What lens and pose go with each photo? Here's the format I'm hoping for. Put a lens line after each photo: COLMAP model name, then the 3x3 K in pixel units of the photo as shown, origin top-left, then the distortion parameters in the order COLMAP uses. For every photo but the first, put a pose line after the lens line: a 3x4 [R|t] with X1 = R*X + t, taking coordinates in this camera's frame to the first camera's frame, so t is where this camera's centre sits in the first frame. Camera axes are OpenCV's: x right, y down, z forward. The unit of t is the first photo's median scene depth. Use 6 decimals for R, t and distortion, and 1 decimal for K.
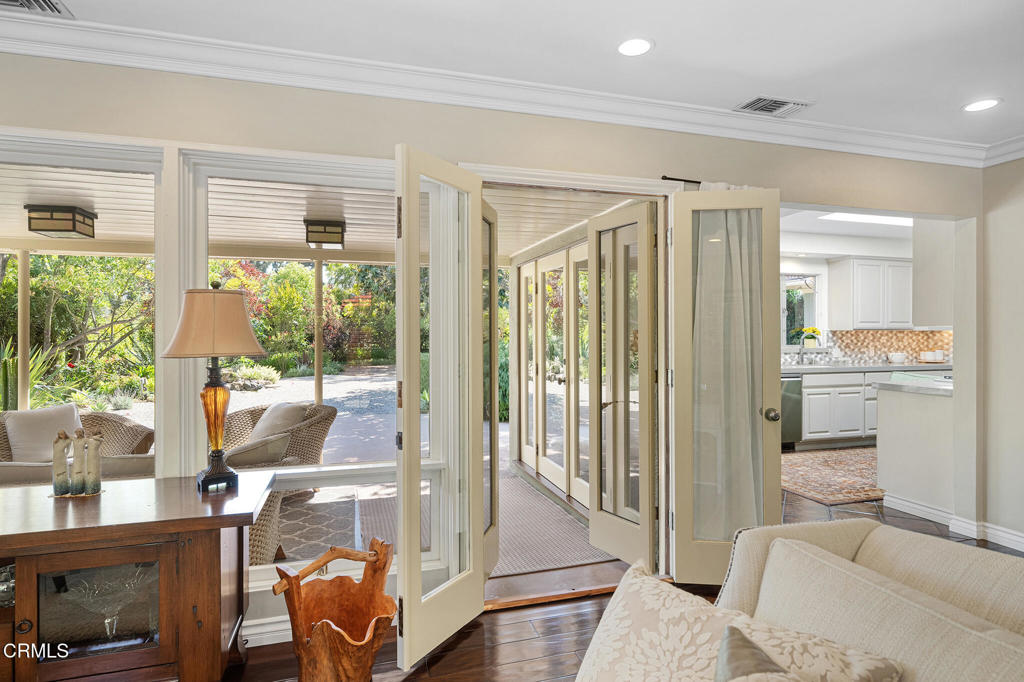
lens RADIAL K [[532.1, 0, 513.8], [0, 532.1, 333.6], [0, 0, 1]] dist [-0.001491, -0.000005]
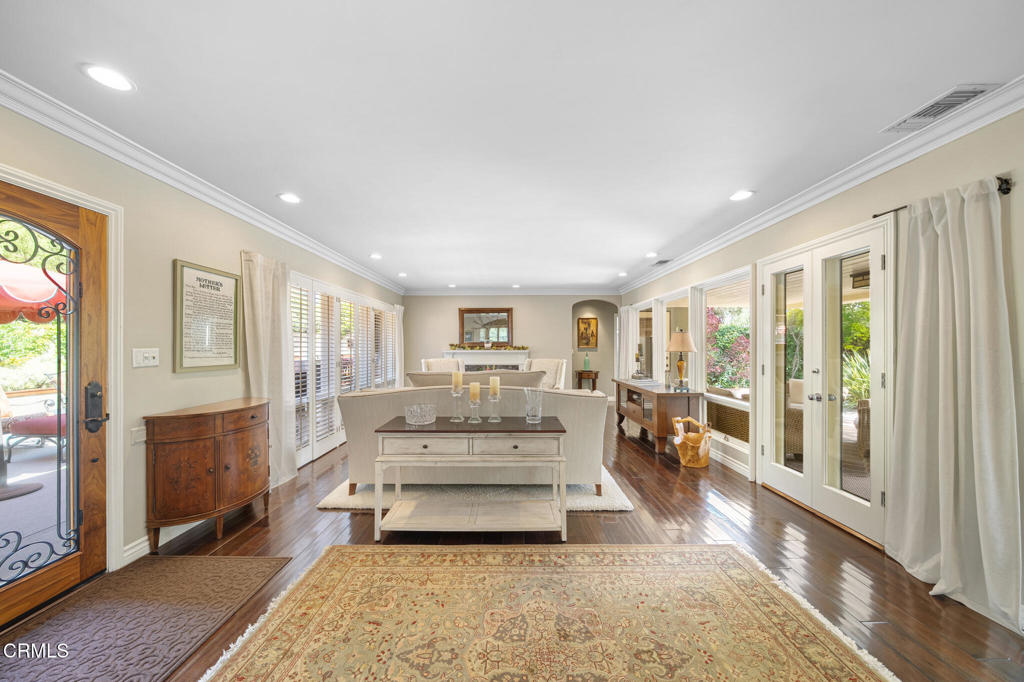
lens RADIAL K [[353.2, 0, 509.0], [0, 353.2, 344.7], [0, 0, 1]] dist [-0.001196, -0.000406]
pose [[-0.305039, 0.001687, -0.952338, 1.496687], [0.002008, 0.999997, 0.001128, -0.004175], [0.952338, -0.001568, -0.305041, 0.523626]]
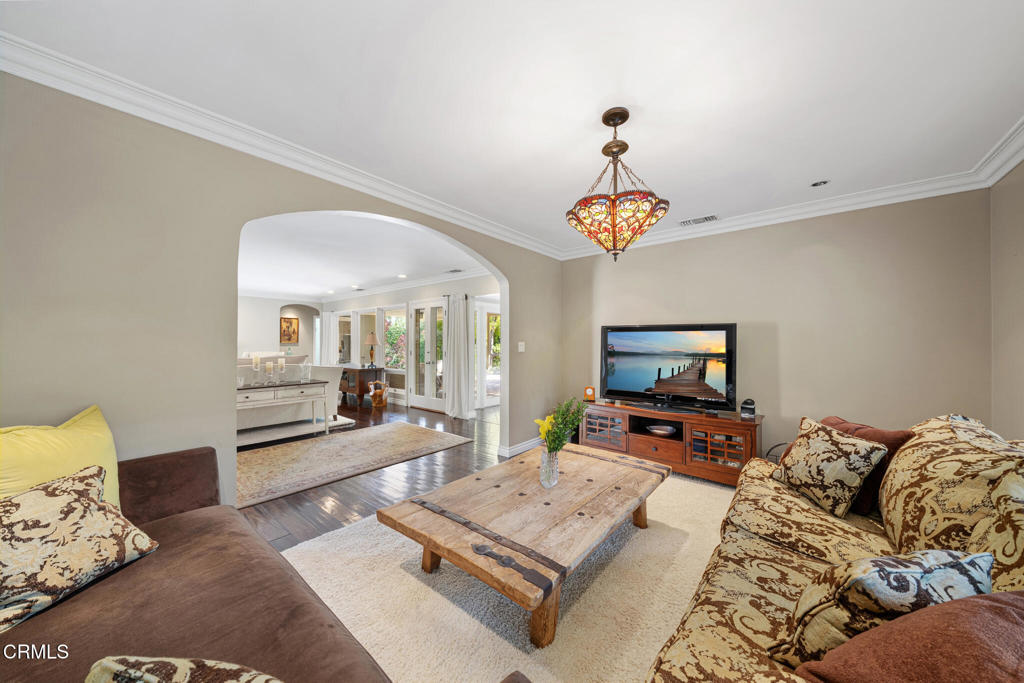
lens RADIAL K [[353.2, 0, 509.0], [0, 353.2, 345.2], [0, 0, 1]] dist [-0.001196, -0.000406]
pose [[0.532919, 0.014421, -0.846044, 2.779220], [-0.005362, 0.999892, 0.013666, -0.012399], [0.846149, -0.002746, 0.532939, 0.179528]]
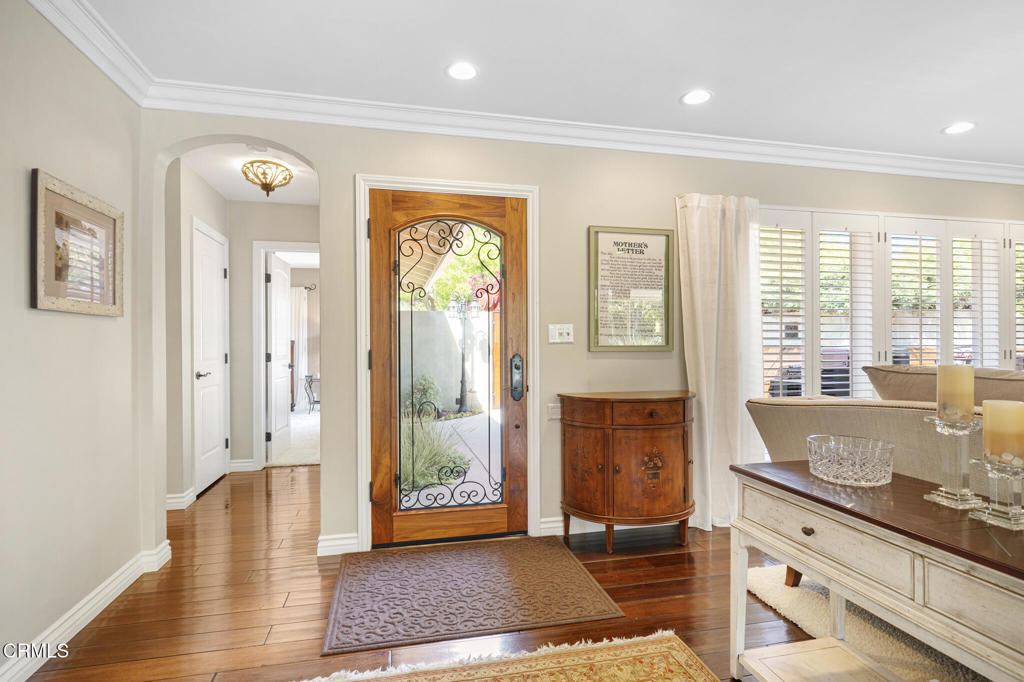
lens RADIAL K [[510.4, 0, 508.1], [0, 510.4, 343.5], [0, 0, 1]] dist [0.000400, 0.000099]
pose [[-0.996274, 0.009925, 0.085671, 0.903347], [0.010056, 0.999949, 0.001105, 0.053497], [-0.085655, 0.001963, -0.996323, 0.648309]]
